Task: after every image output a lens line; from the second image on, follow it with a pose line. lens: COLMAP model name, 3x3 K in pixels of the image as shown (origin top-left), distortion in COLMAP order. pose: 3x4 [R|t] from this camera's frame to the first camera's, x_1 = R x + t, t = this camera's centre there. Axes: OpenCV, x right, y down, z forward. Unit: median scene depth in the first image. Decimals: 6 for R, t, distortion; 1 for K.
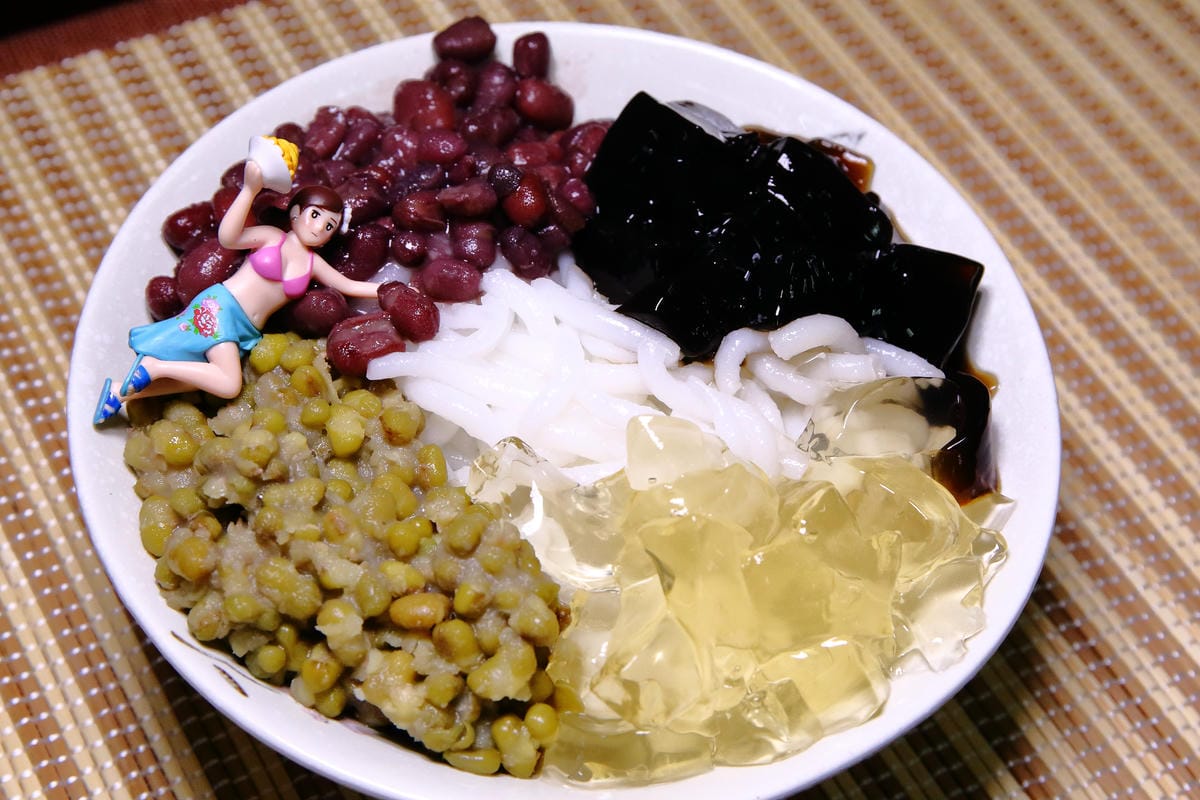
lens RADIAL K [[1998.9, 0, 600.0], [0, 1998.9, 400.0], [0, 0, 1]] dist [0.055556, 0.122010]
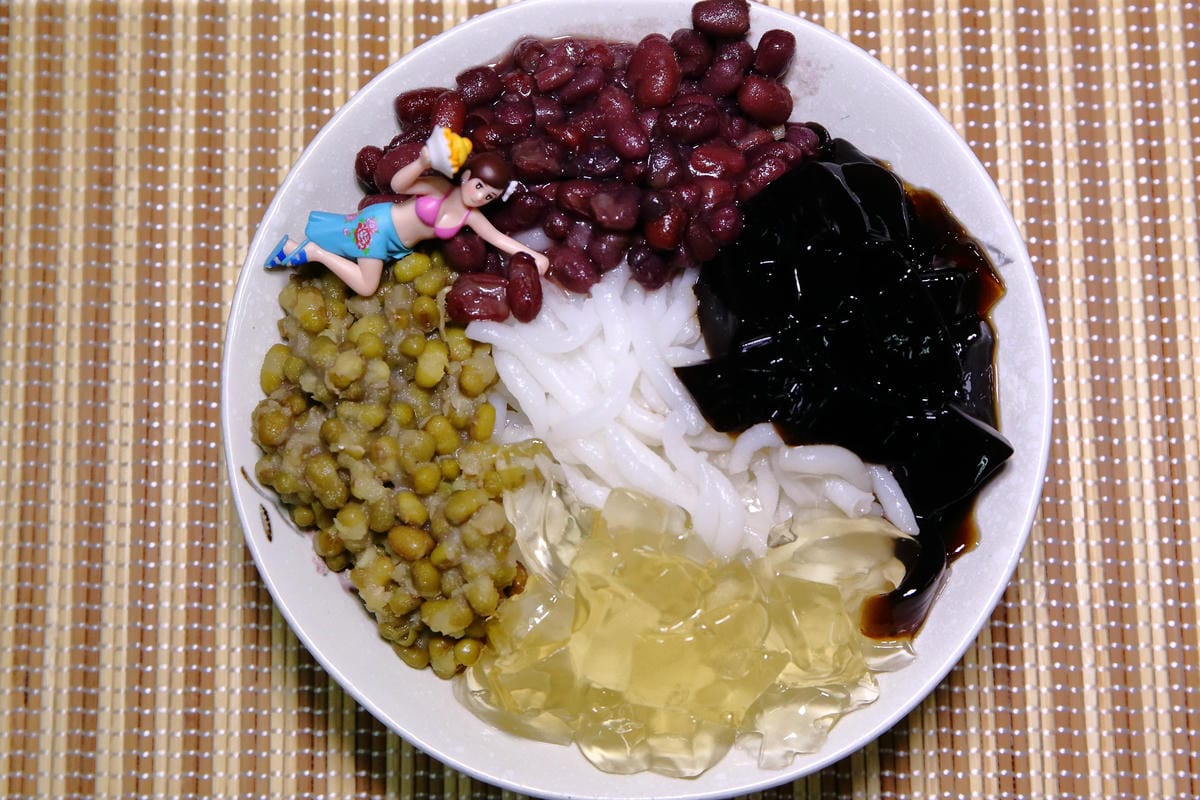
lens RADIAL K [[1998.9, 0, 600.0], [0, 1998.9, 400.0], [0, 0, 1]] dist [0.055556, 0.122010]
pose [[0.873361, 0.455485, -0.172550, 0.180307], [-0.347153, 0.830594, 0.435428, -0.525752], [0.341650, -0.320385, 0.883532, -0.055765]]
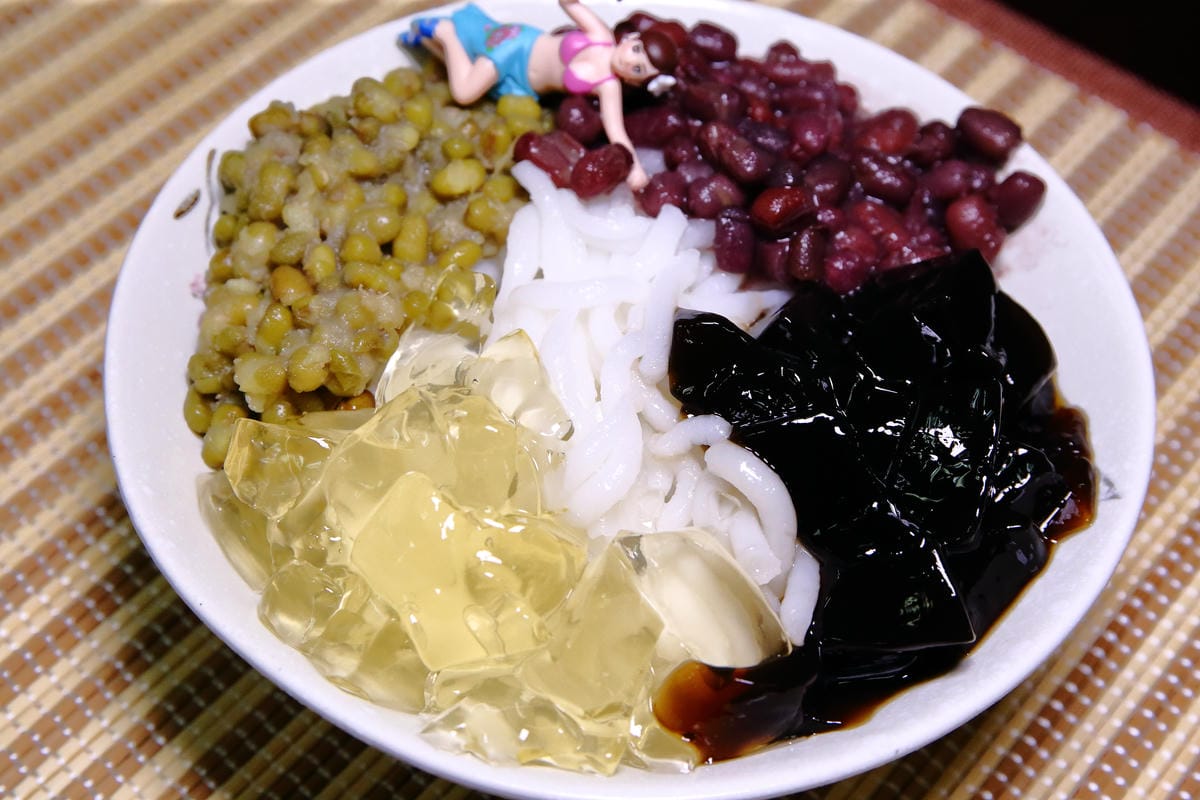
lens RADIAL K [[1998.9, 0, 600.0], [0, 1998.9, 400.0], [0, 0, 1]] dist [0.055556, 0.122010]
pose [[0.368629, 0.705950, -0.604770, 0.592031], [-0.771571, 0.595214, 0.224495, -0.201349], [0.518450, 0.383868, 0.764104, 0.283638]]
